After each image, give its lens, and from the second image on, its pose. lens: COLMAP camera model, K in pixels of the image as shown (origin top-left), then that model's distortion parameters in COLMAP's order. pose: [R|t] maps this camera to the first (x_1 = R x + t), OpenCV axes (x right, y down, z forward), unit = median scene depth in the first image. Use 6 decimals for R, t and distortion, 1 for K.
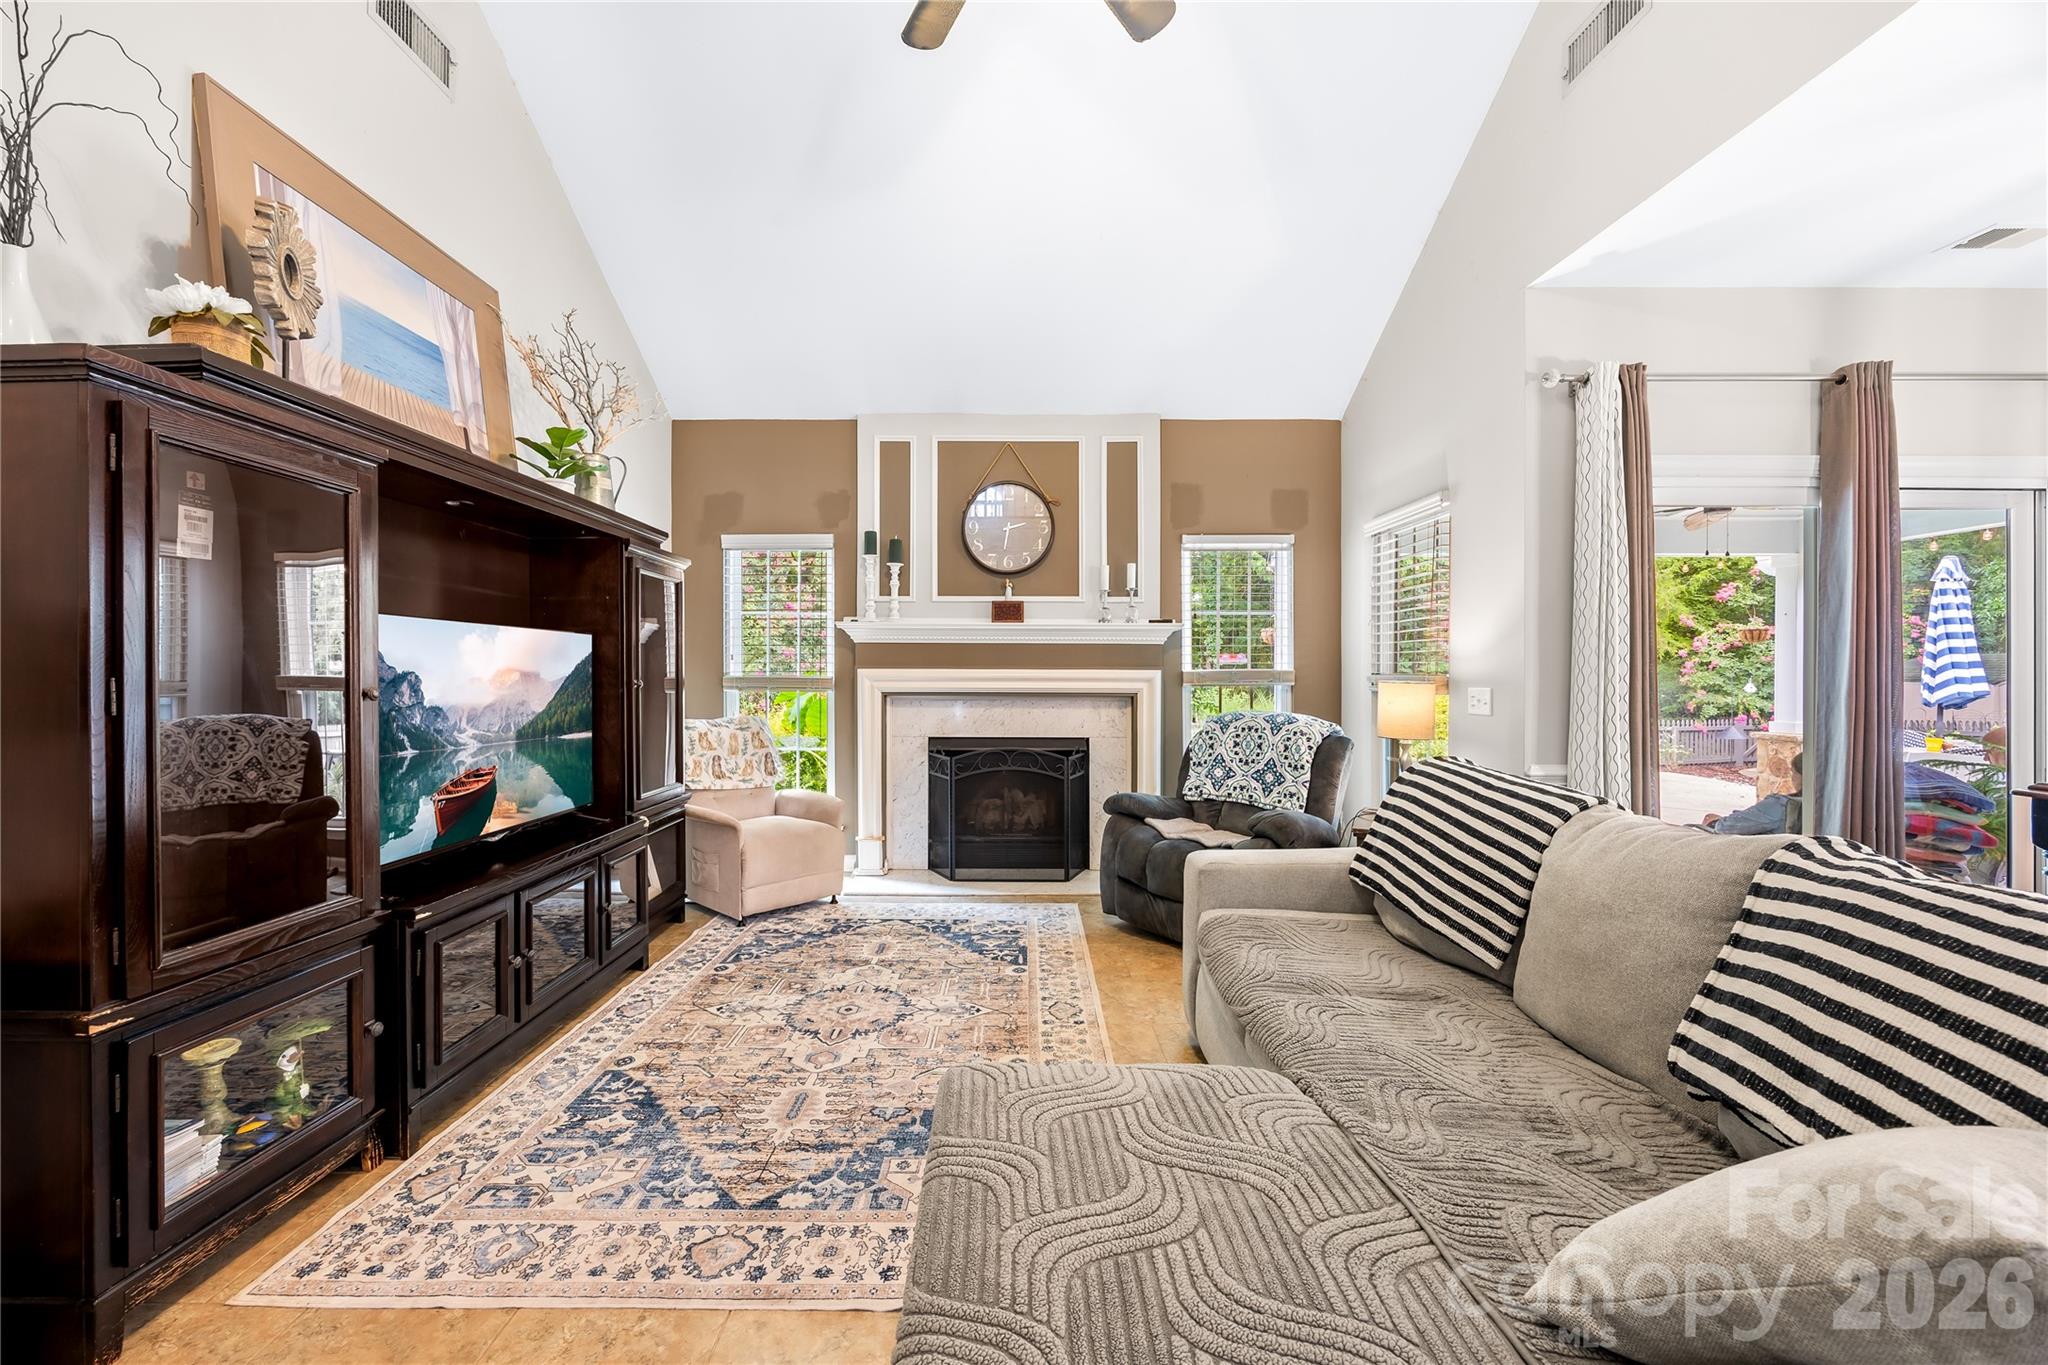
lens RADIAL K [[797.6, 0, 1009.6], [0, 797.6, 678.3], [0, 0, 1]] dist [-0.008398, 0.000956]
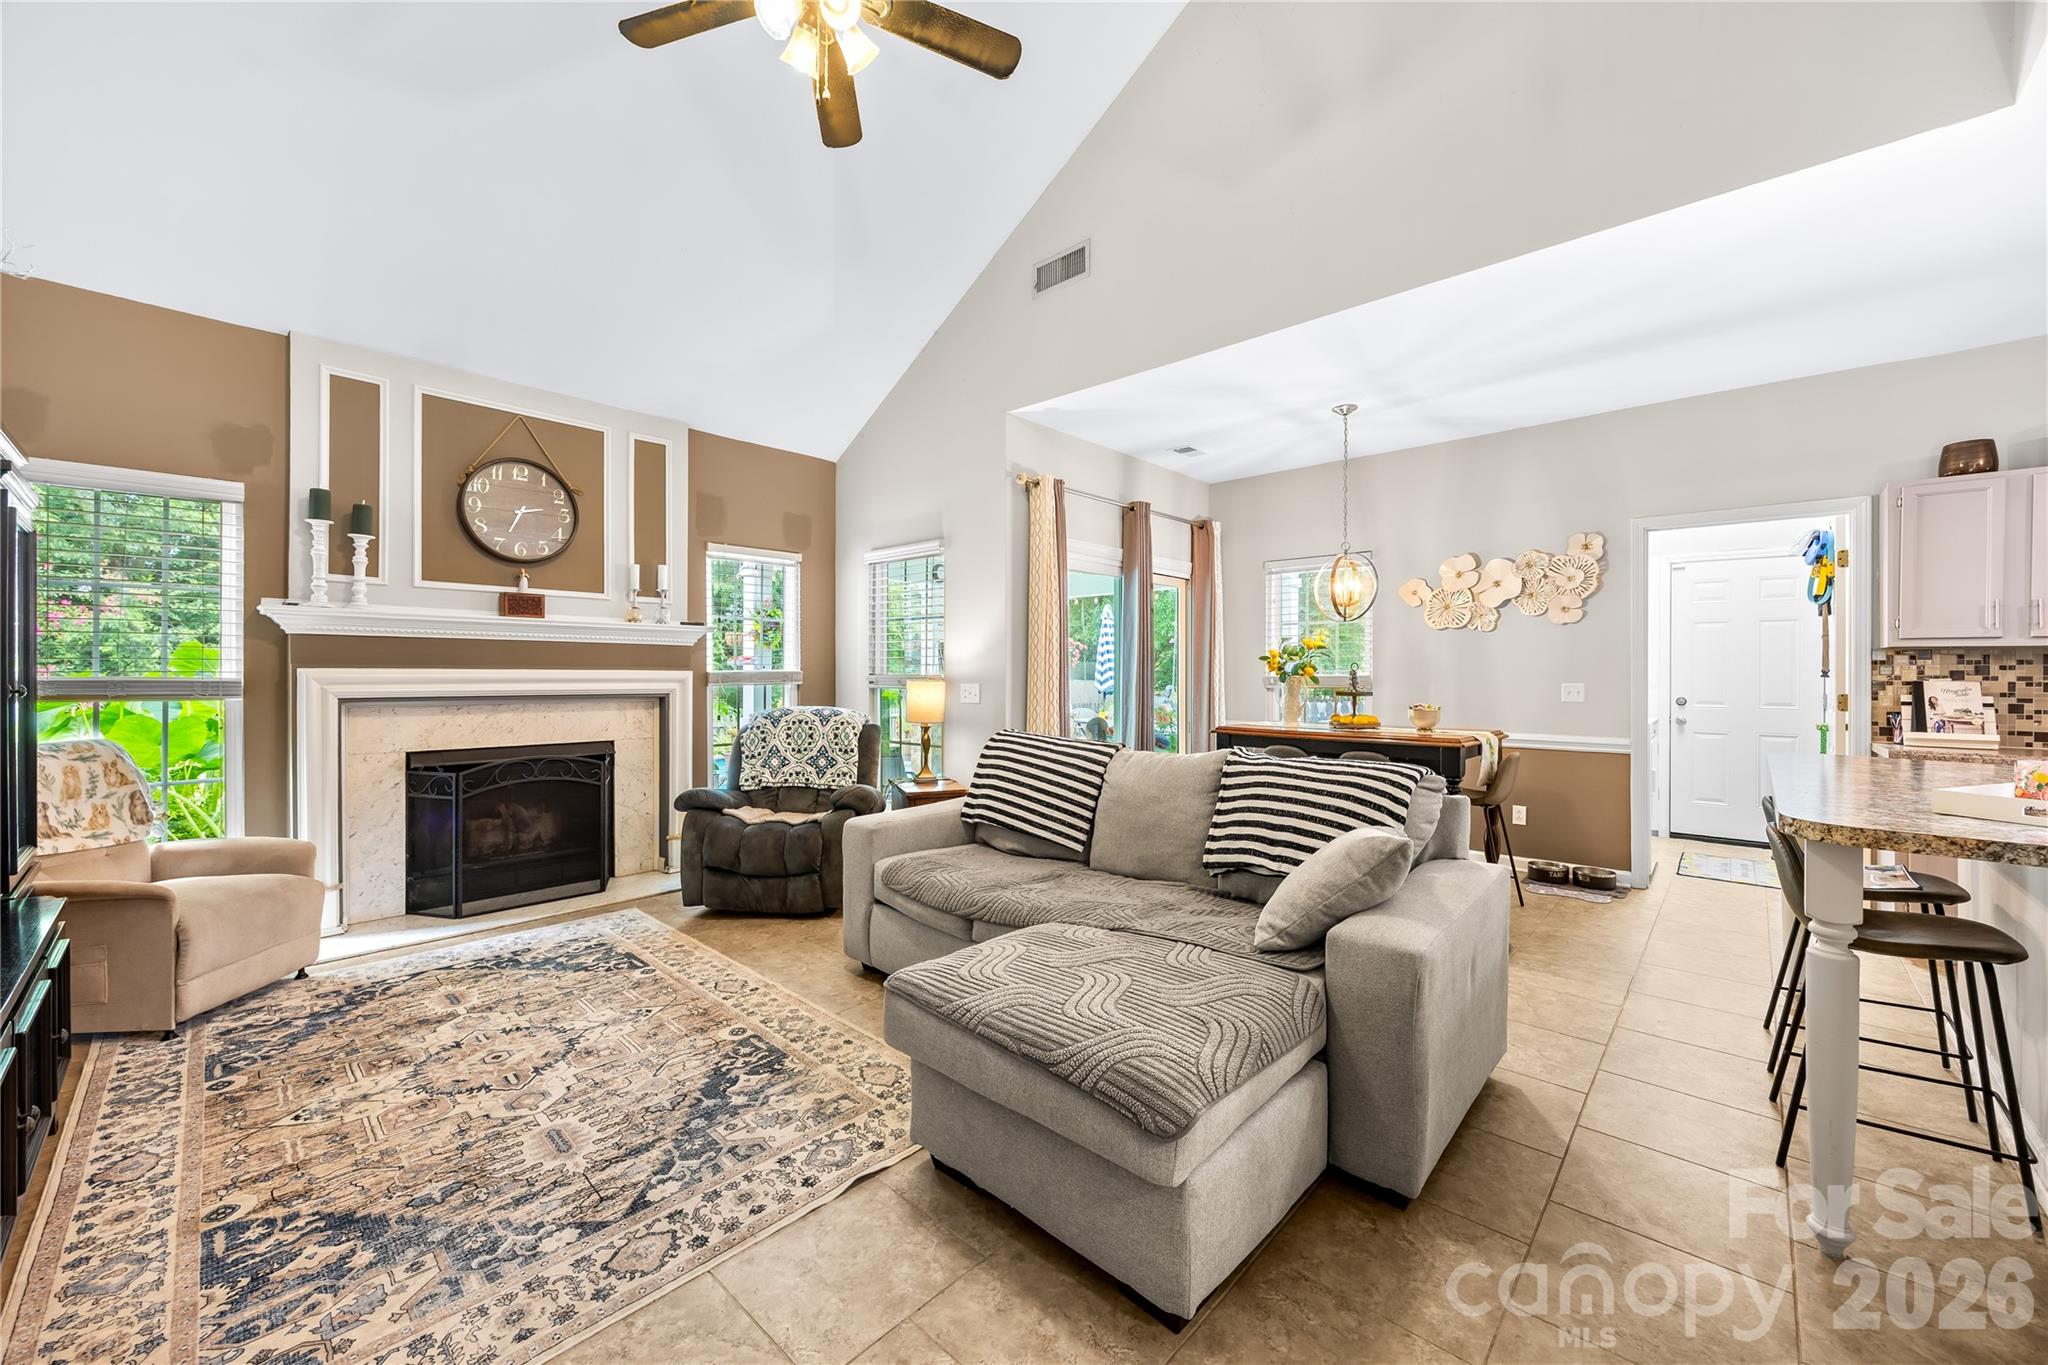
lens RADIAL K [[797.6, 0, 1016.5], [0, 797.6, 679.5], [0, 0, 1]] dist [-0.008398, 0.000956]
pose [[0.672628, -0.005875, 0.739957, -0.367481], [0.005521, 0.999980, 0.002921, 0.000293], [-0.739960, 0.002120, 0.672647, -0.010976]]
